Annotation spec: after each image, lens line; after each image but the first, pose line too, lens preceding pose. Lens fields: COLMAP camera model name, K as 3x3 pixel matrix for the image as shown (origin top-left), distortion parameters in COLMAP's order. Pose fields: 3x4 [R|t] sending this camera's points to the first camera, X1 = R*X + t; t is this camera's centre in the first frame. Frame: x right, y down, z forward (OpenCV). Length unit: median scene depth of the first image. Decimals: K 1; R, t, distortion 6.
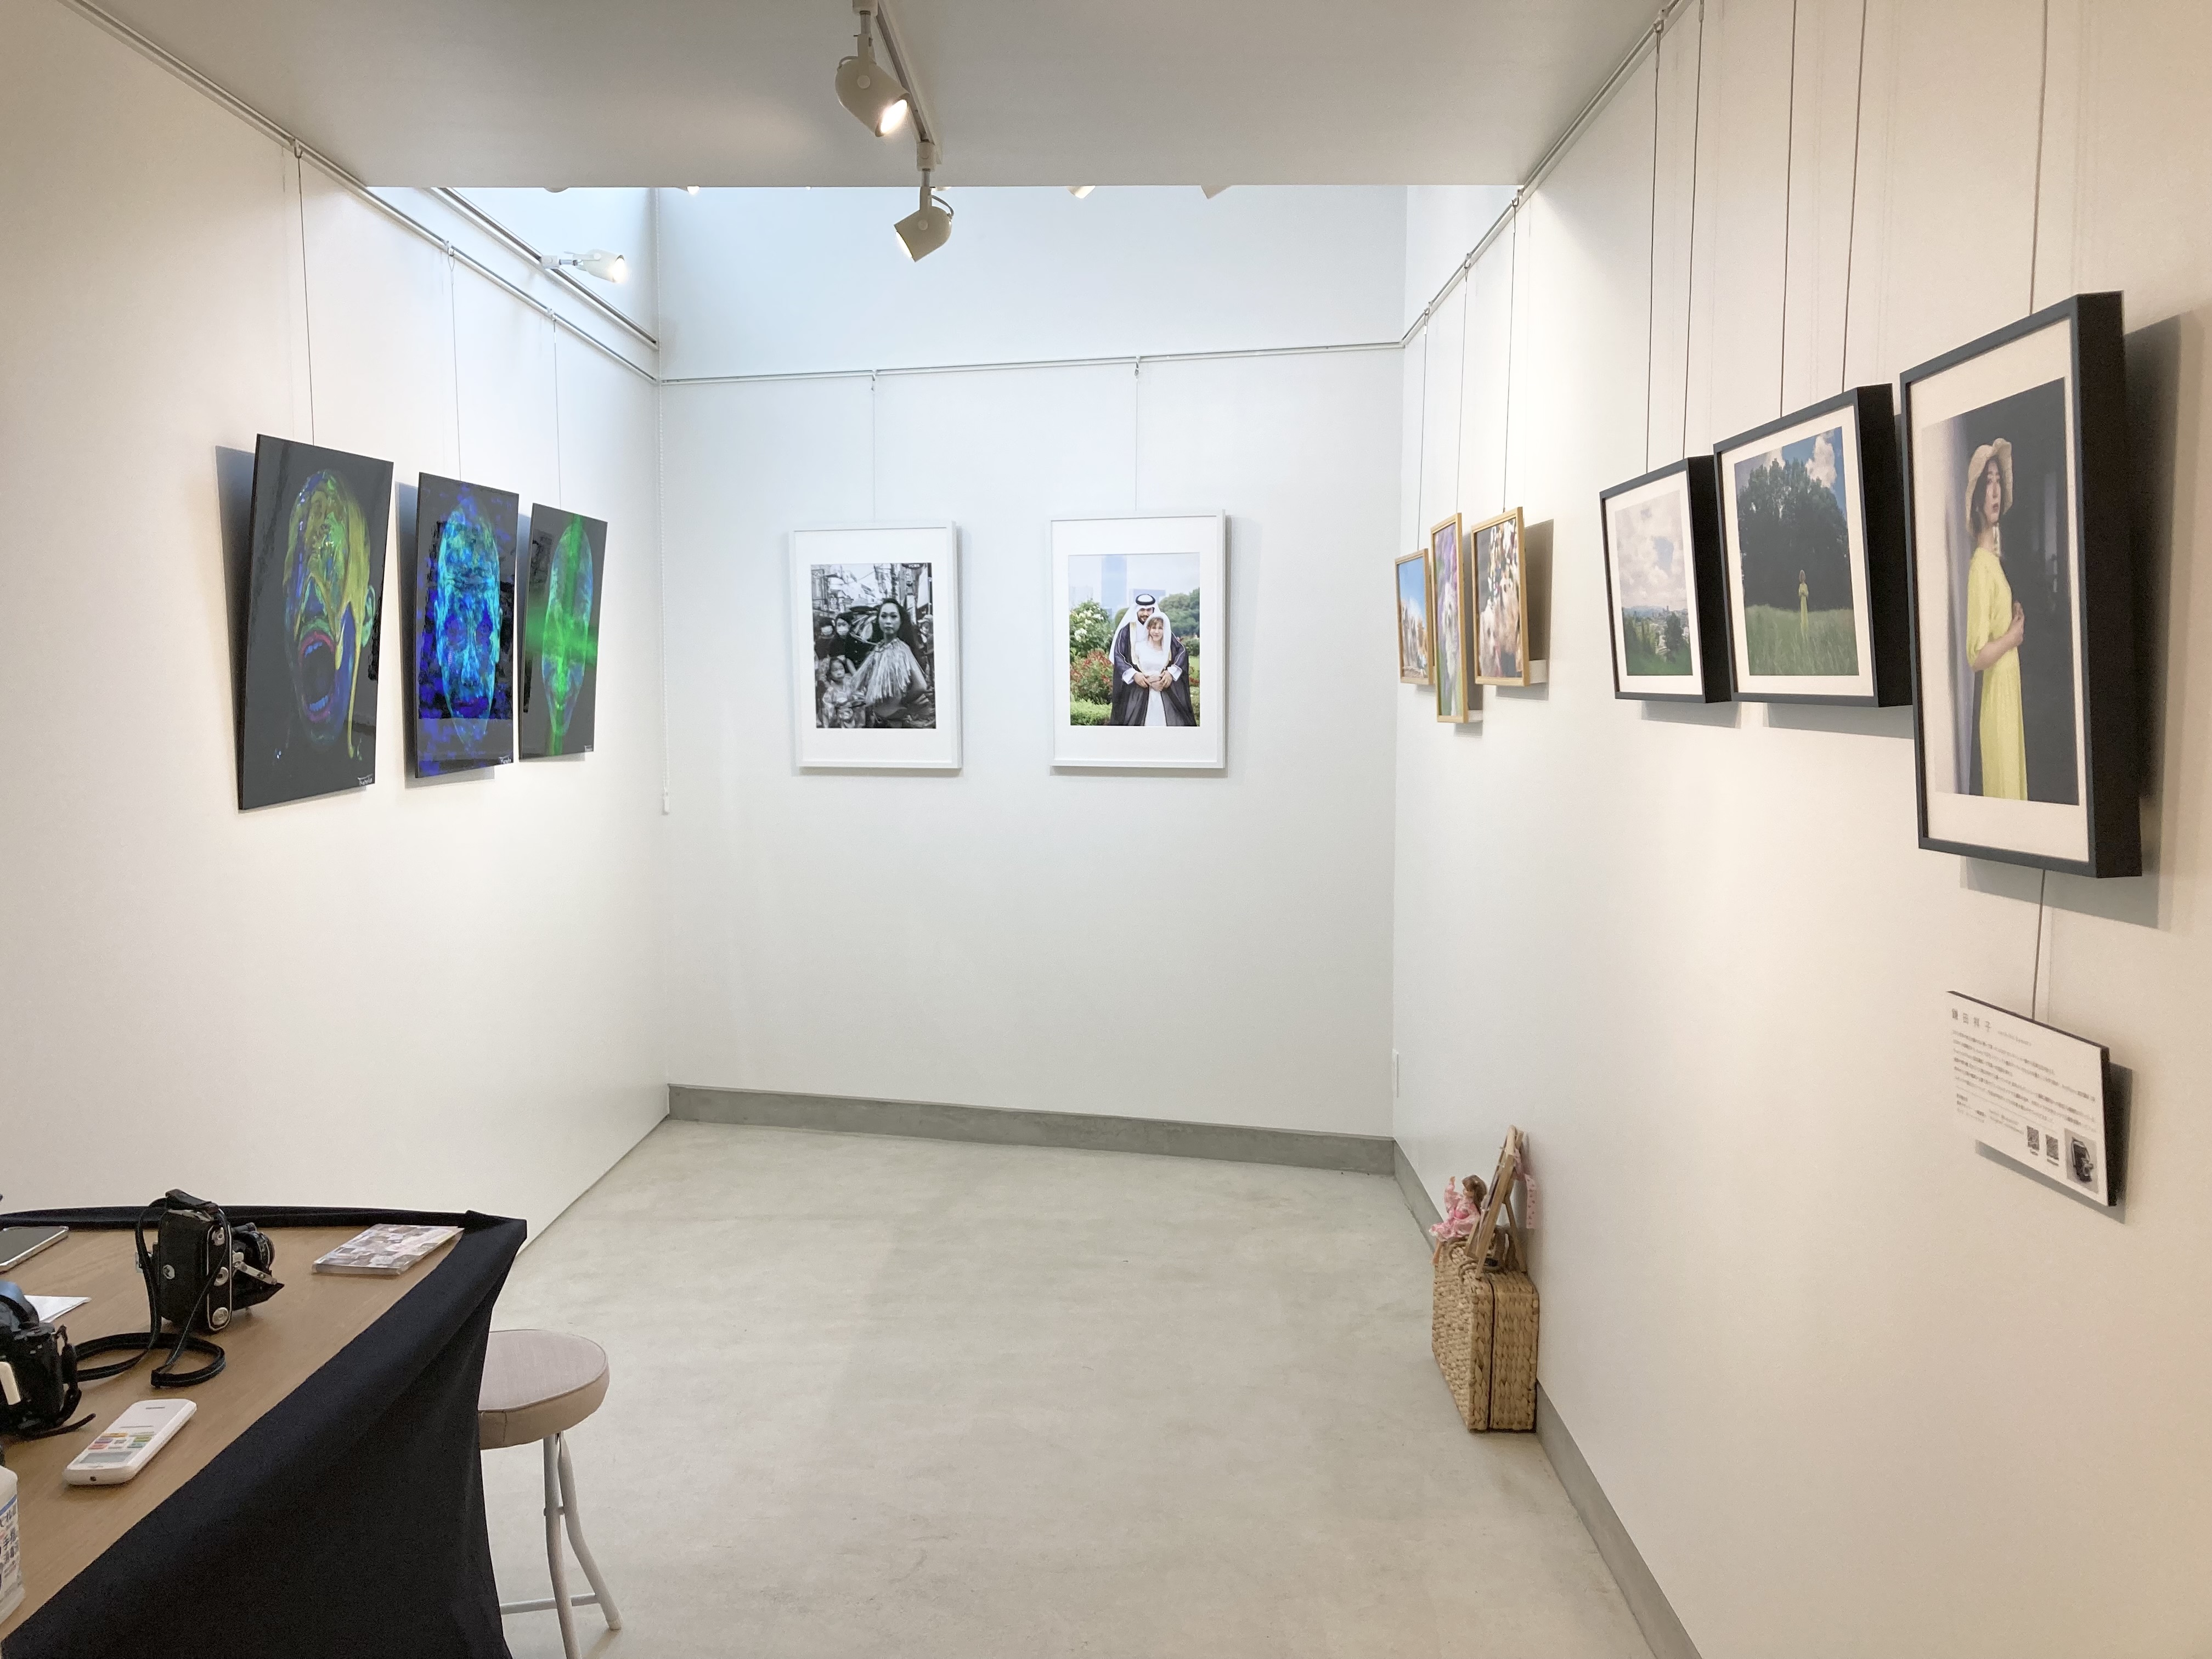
lens RADIAL K [[1811.8, 0, 1105.4], [0, 1811.8, 834.9], [0, 0, 1]] dist [-0.011186, -0.005552]
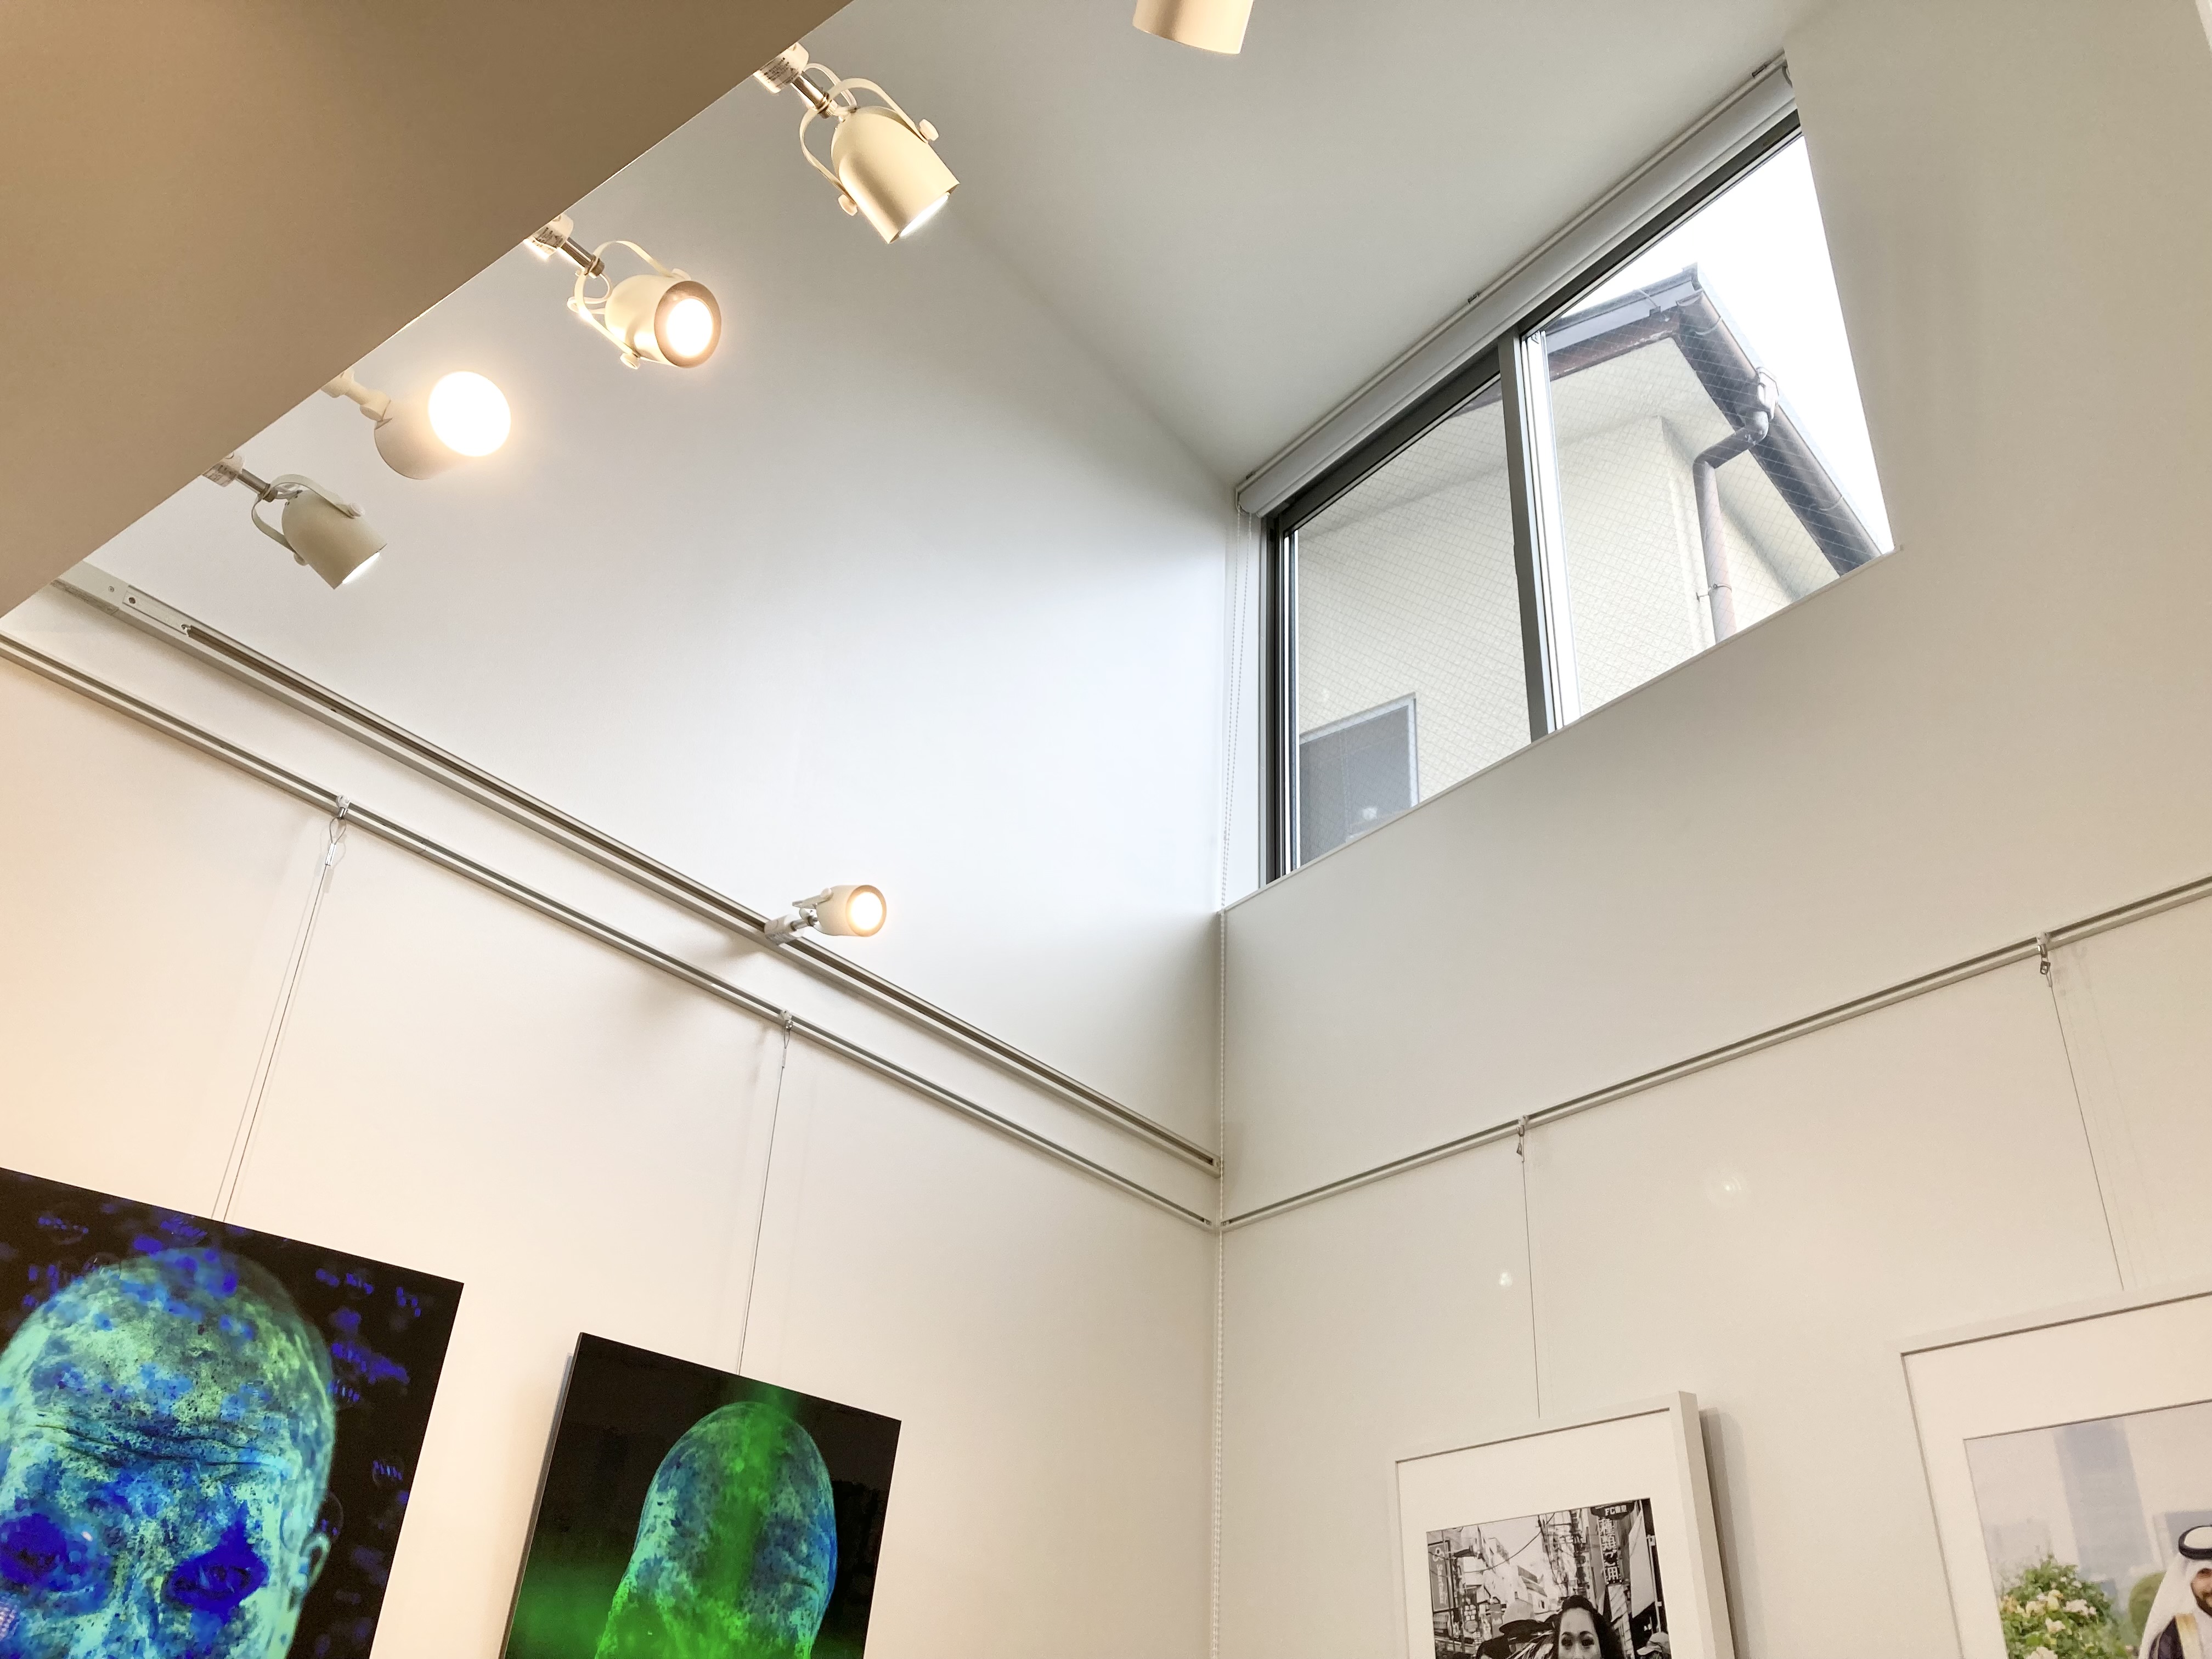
lens RADIAL K [[1811.8, 0, 1098.8], [0, 1811.8, 778.5], [0, 0, 1]] dist [-0.011186, -0.005552]
pose [[0.796837, -0.286890, -0.531737, 0.074232], [-0.093061, 0.811298, -0.577179, -0.030671], [0.596984, 0.509402, 0.619774, 0.572286]]
